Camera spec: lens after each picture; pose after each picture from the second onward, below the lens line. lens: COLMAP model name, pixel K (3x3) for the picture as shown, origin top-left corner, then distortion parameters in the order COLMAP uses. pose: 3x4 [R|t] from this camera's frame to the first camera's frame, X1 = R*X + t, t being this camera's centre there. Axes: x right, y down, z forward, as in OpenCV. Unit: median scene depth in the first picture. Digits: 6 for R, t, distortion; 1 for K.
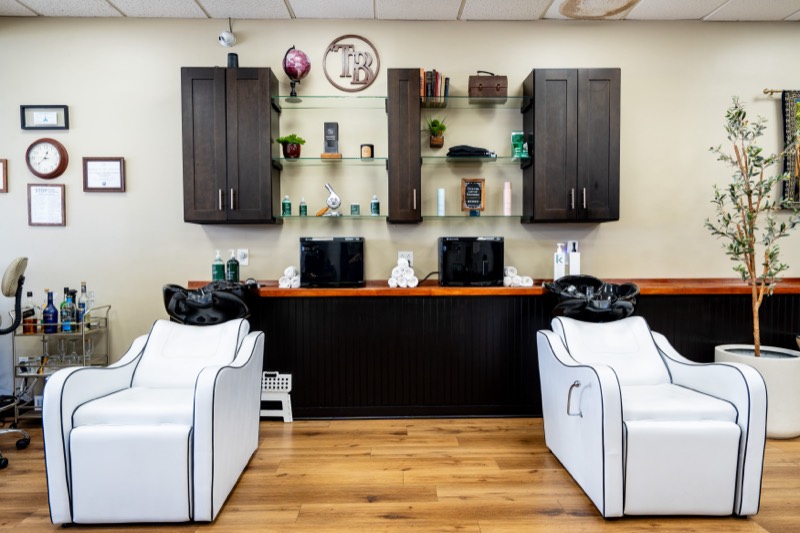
lens RADIAL K [[537.0, 0, 400.0], [0, 537.0, 266.5], [0, 0, 1]] dist [0.006104, 0.000830]
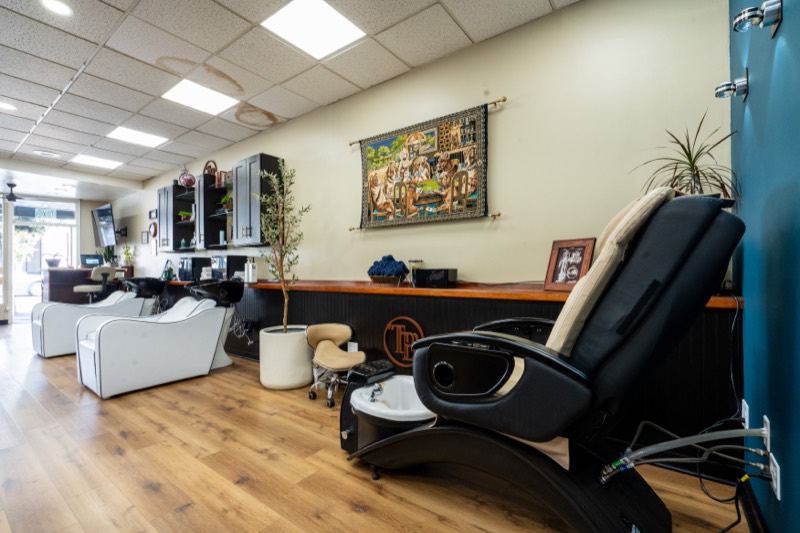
lens RADIAL K [[353.0, 0, 400.0], [0, 353.0, 266.5], [0, 0, 1]] dist [0.000272, 0.000217]
pose [[0.792826, -0.009842, -0.609368, 1.376718], [-0.005398, 0.999717, -0.023169, 0.006924], [0.609424, 0.021659, 0.792549, 0.384487]]
